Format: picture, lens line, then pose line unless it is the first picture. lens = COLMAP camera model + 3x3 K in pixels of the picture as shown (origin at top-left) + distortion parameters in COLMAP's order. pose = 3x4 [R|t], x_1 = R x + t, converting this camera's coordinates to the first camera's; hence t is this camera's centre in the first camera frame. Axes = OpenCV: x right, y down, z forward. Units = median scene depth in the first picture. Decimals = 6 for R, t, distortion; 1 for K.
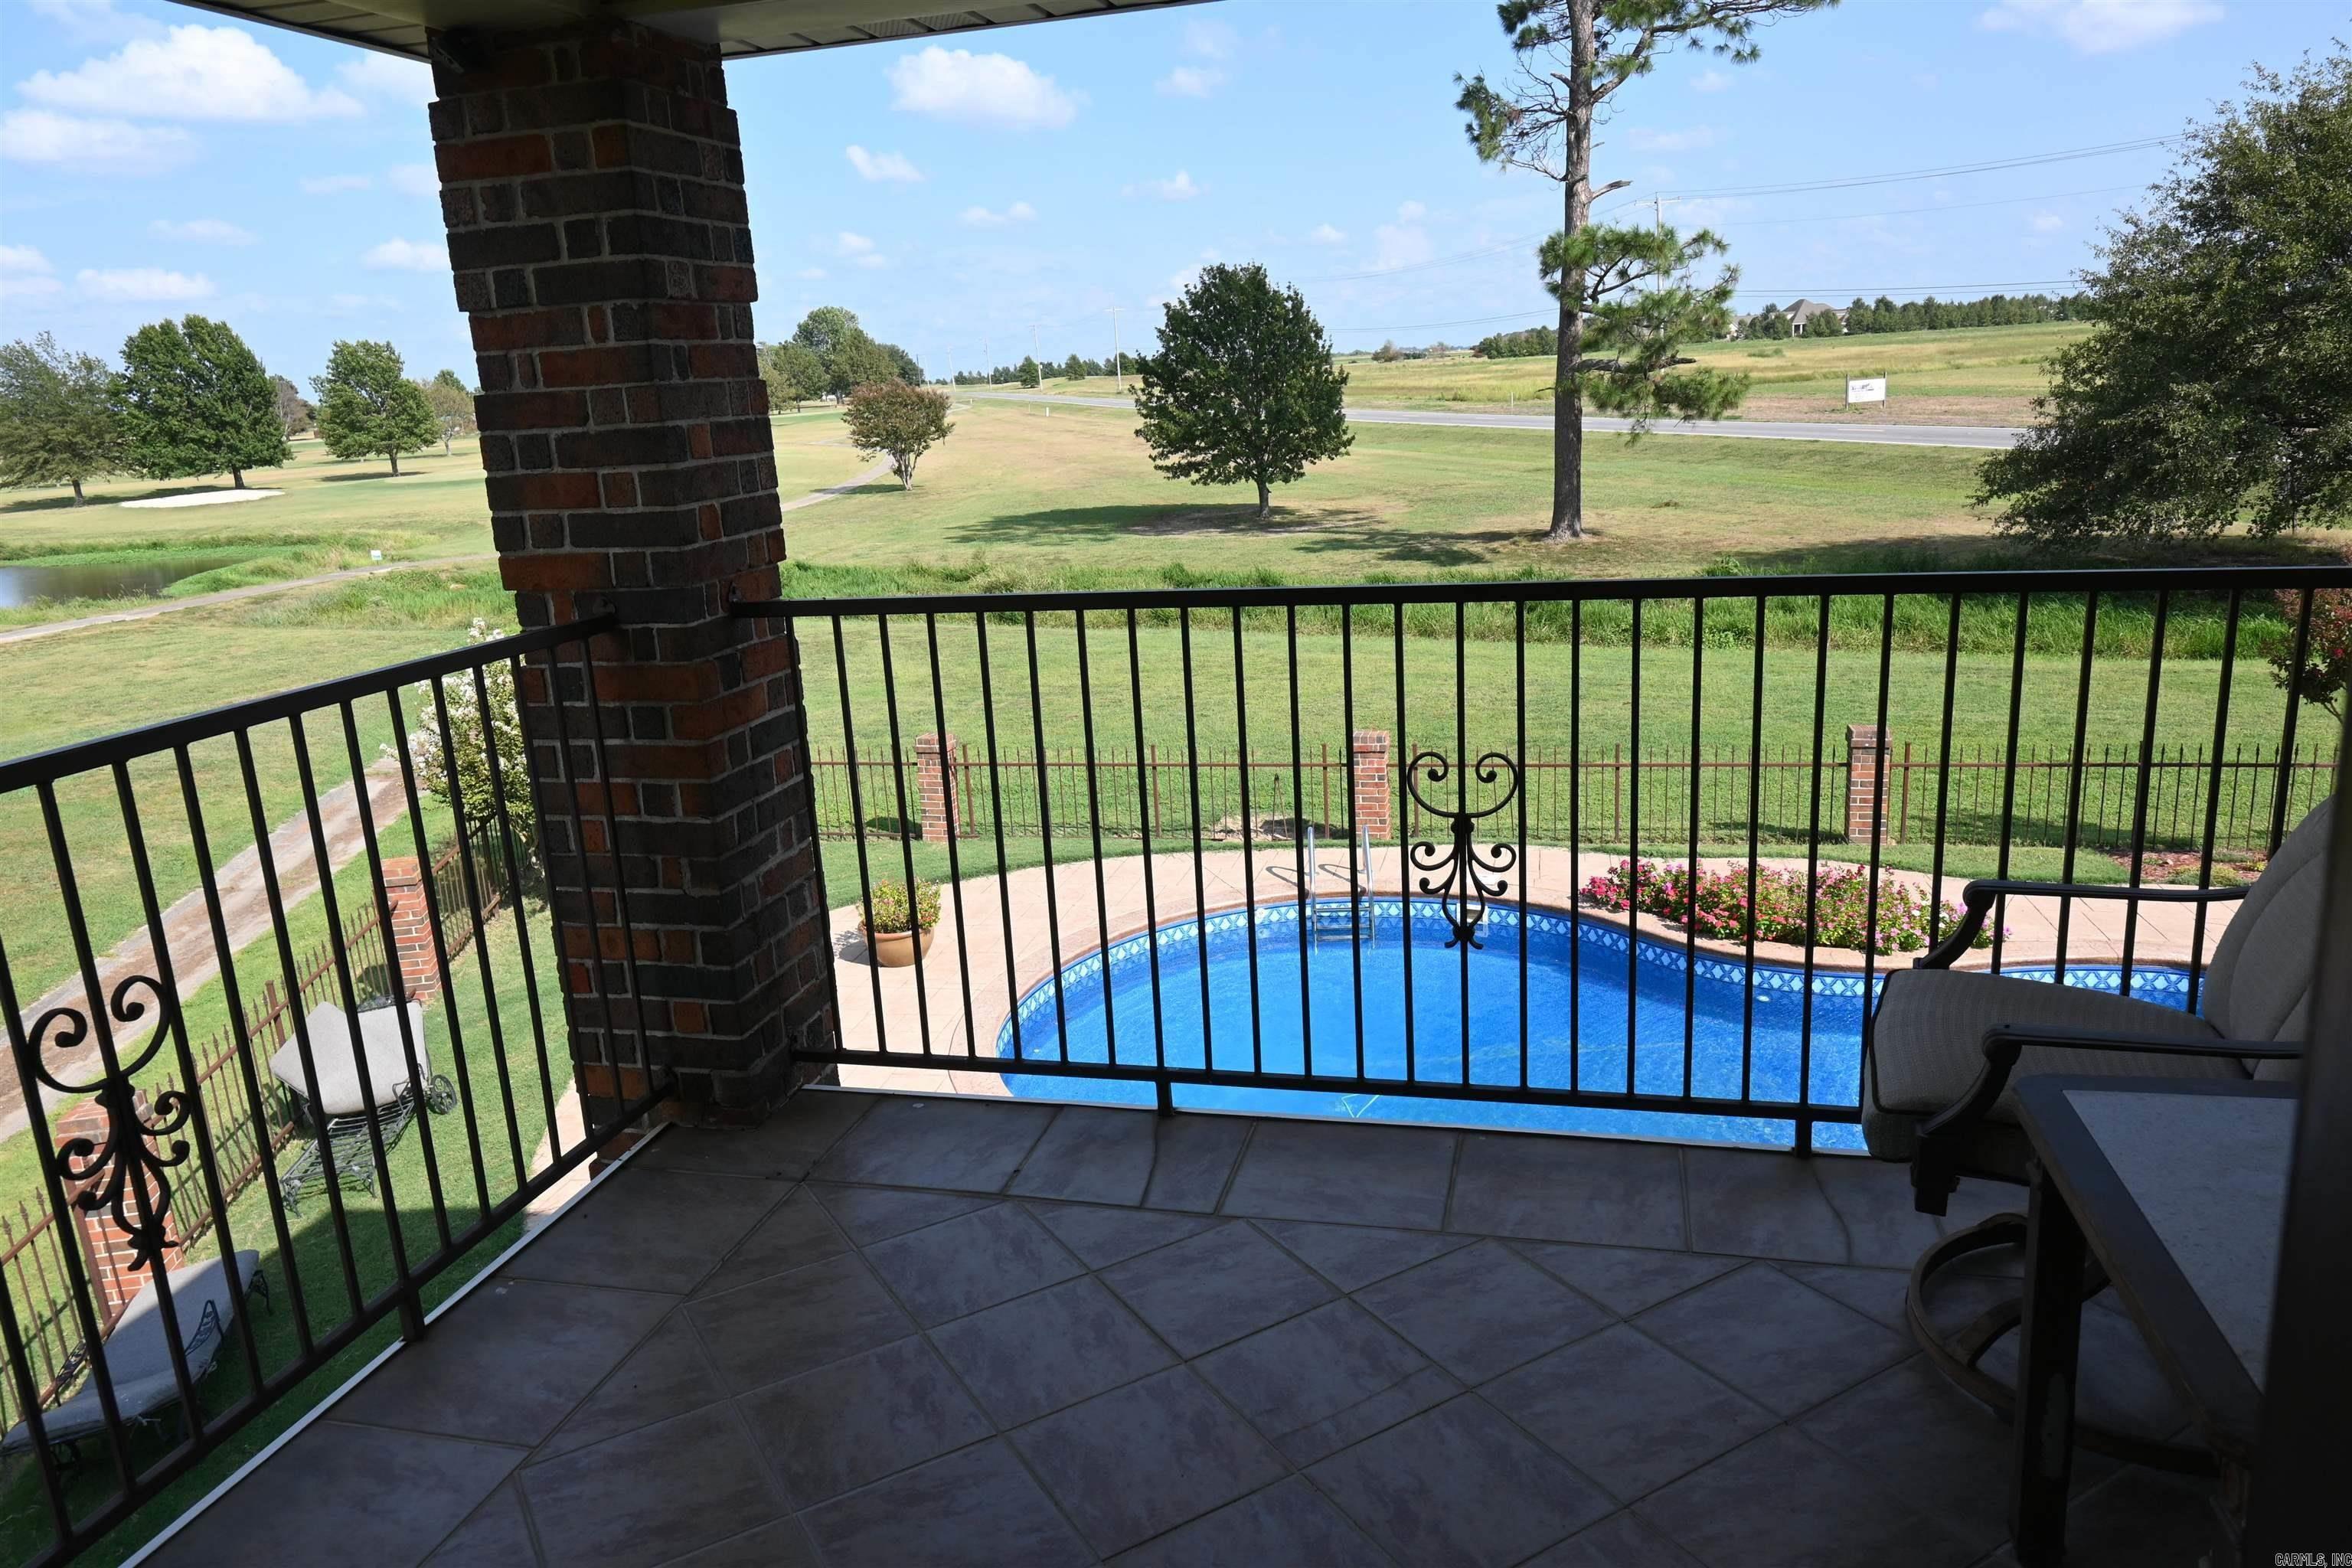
lens RADIAL K [[1592.0, 0, 1173.7], [0, 1592.0, 785.0], [0, 0, 1]] dist [-0.005591, 0.001371]
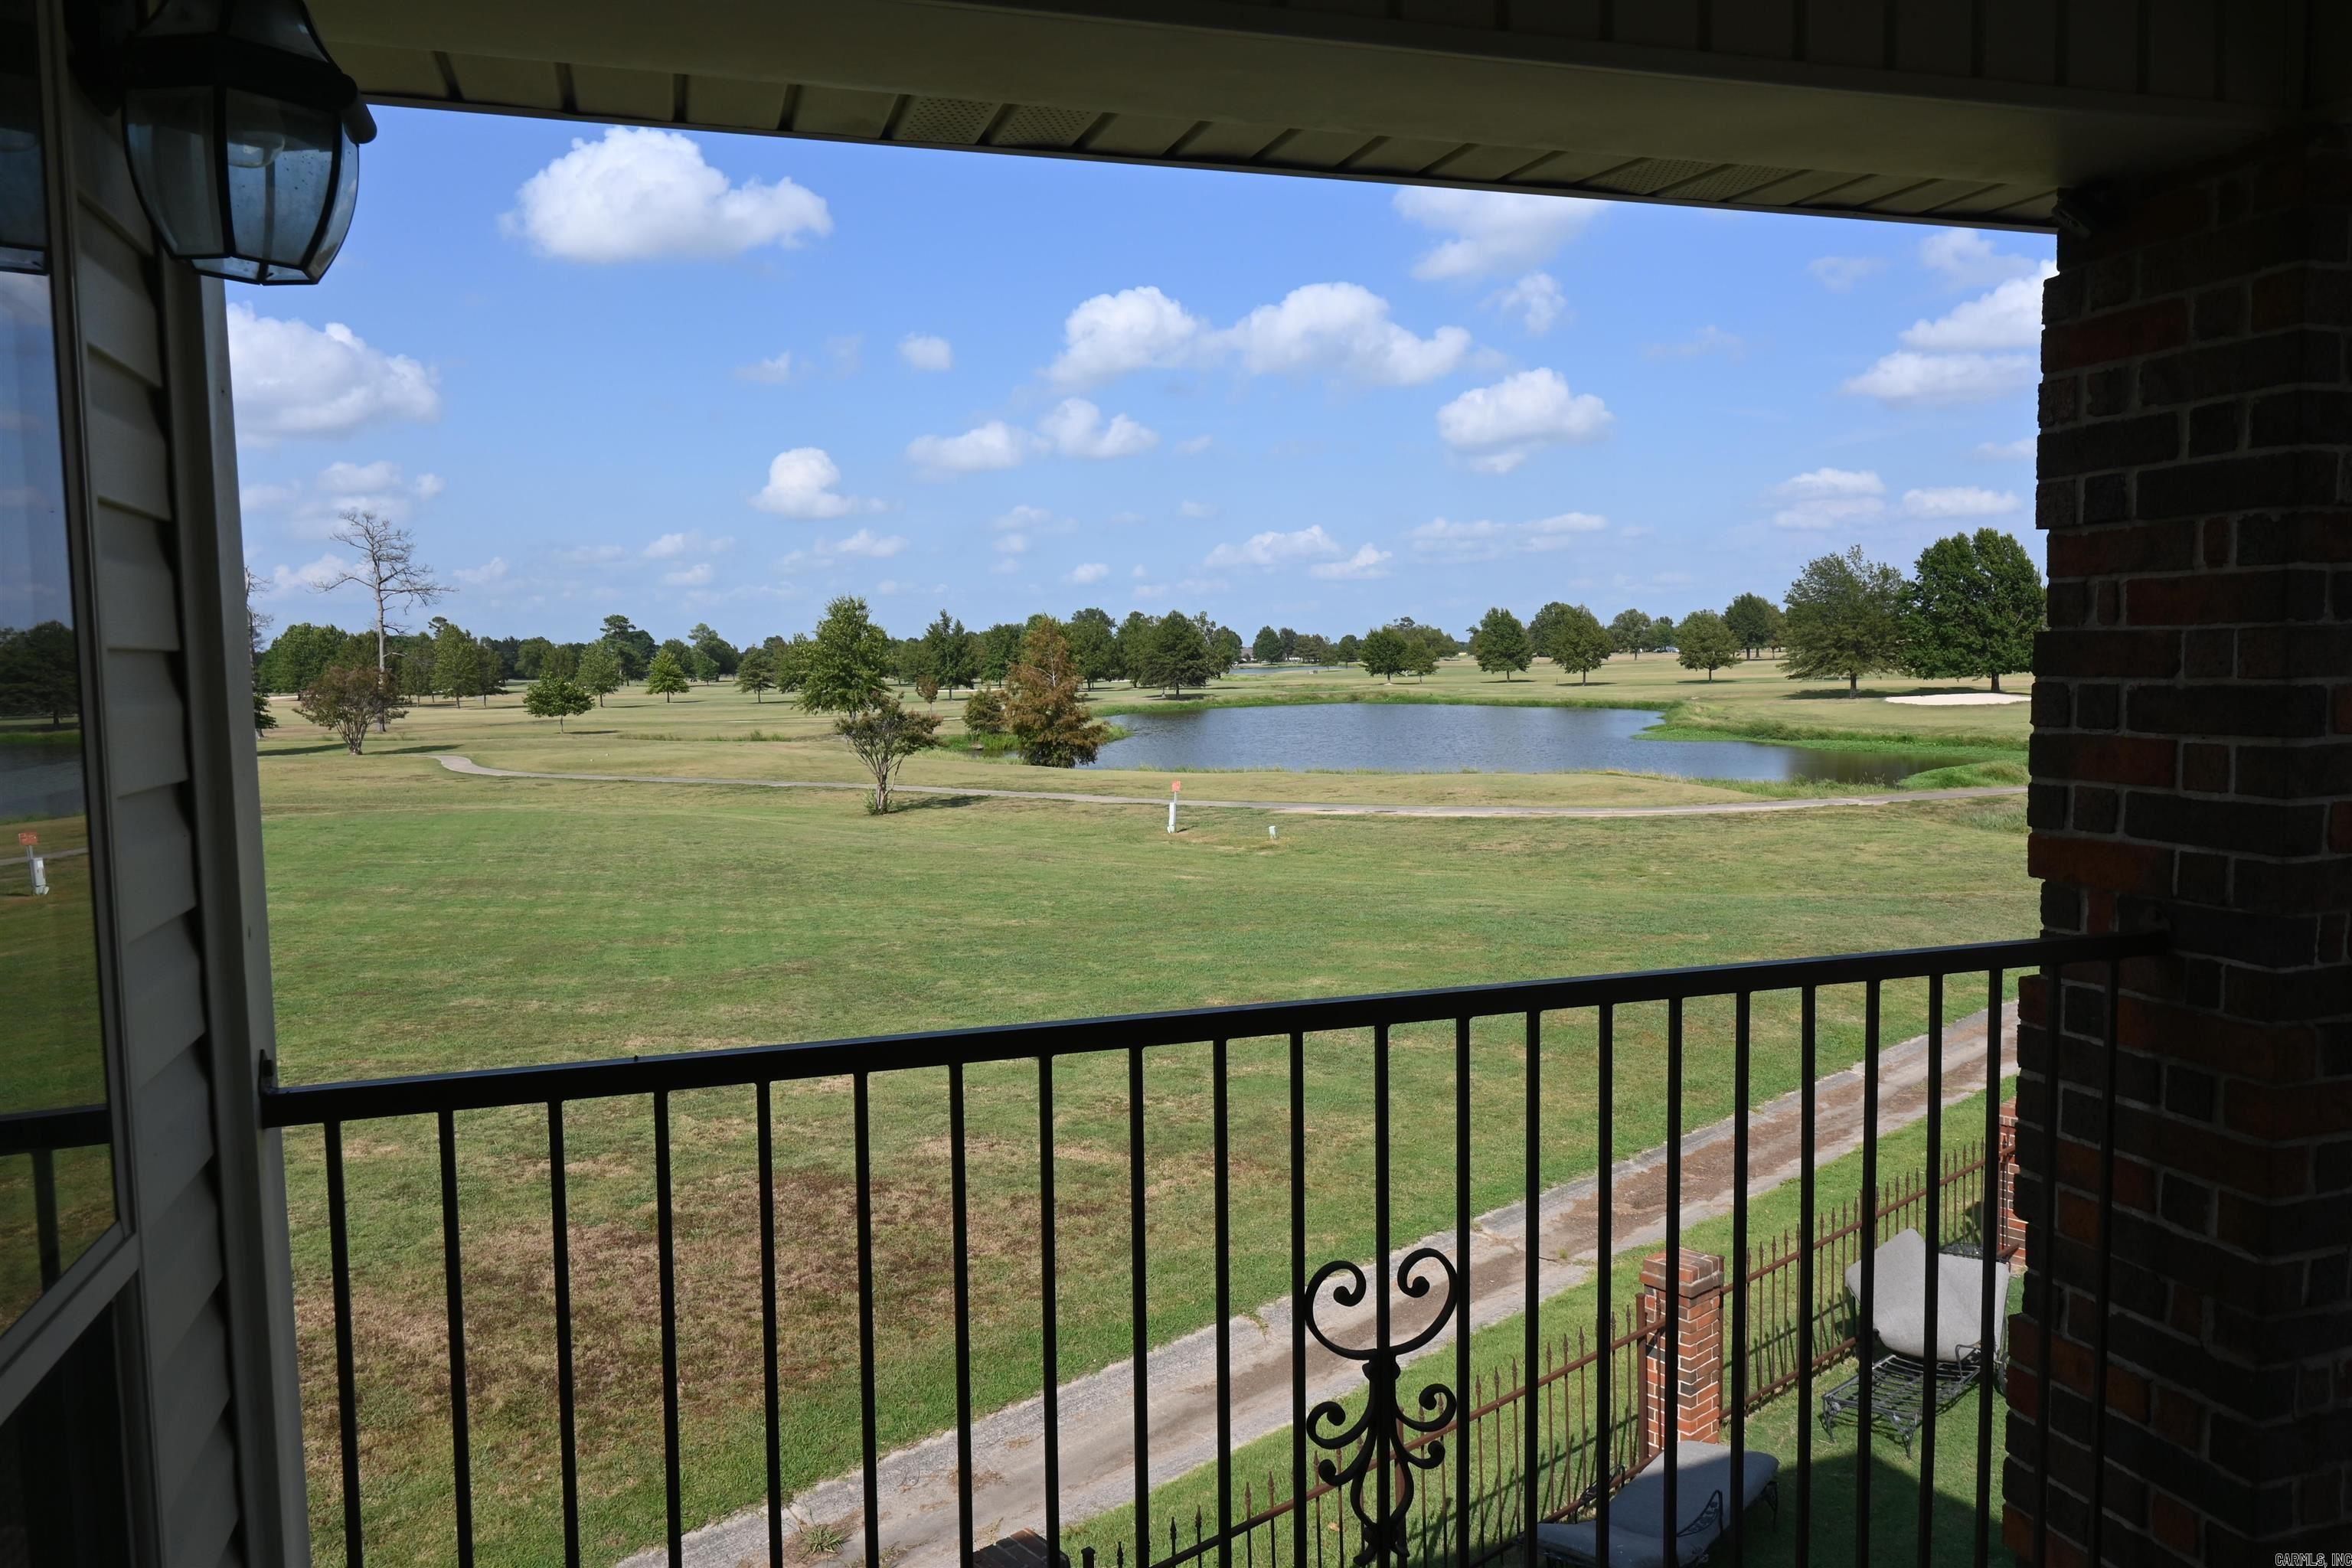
lens RADIAL K [[1592.0, 0, 1187.0], [0, 1592.0, 784.3], [0, 0, 1]] dist [-0.005591, 0.001371]
pose [[0.535986, 0.112942, -0.836638, 0.004449], [-0.217766, 0.975970, -0.007759, -0.066962], [0.815657, 0.186350, 0.547701, 0.217051]]
